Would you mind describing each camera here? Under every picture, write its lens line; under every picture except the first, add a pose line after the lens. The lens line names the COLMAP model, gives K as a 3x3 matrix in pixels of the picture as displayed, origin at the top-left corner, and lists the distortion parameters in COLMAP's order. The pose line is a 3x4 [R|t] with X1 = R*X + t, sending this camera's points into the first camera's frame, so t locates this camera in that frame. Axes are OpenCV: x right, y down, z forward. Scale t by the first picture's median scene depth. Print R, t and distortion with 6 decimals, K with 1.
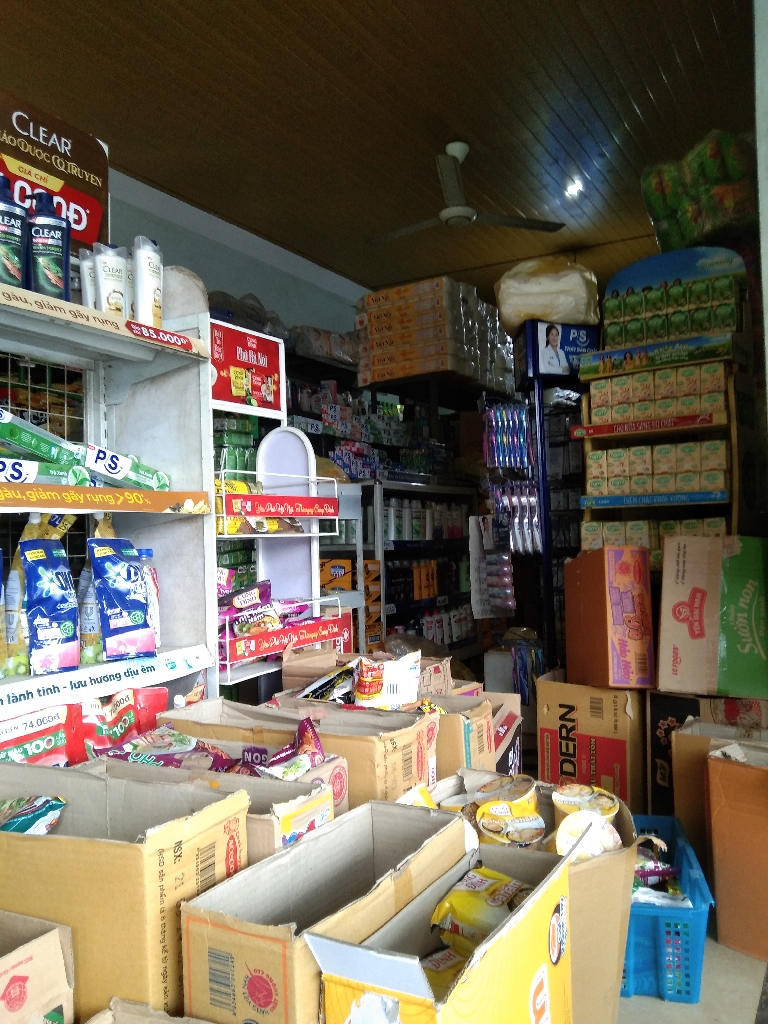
lens RADIAL K [[813.2, 0, 382.6], [0, 813.2, 512.7], [0, 0, 1]] dist [0.025454, -0.059459]
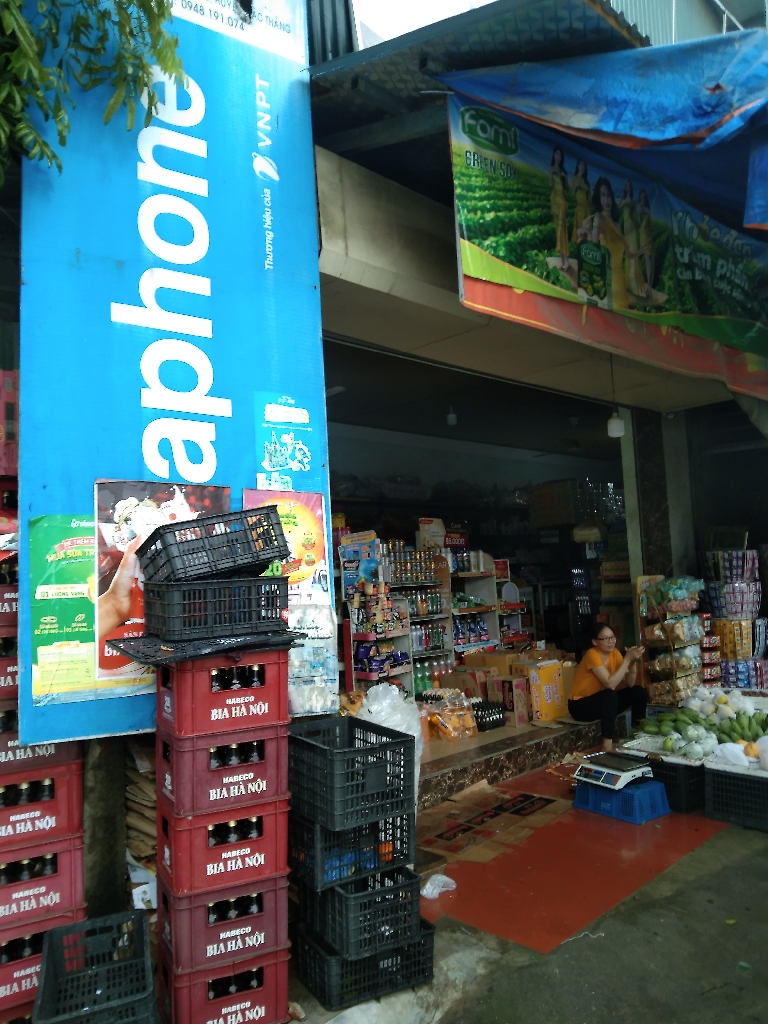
lens RADIAL K [[813.2, 0, 378.7], [0, 813.2, 502.6], [0, 0, 1]] dist [0.025454, -0.059459]
pose [[0.974620, -0.040657, -0.220143, 0.111652], [0.028276, 0.997851, -0.059104, -0.229356], [0.222072, 0.051379, 0.973675, -2.378157]]
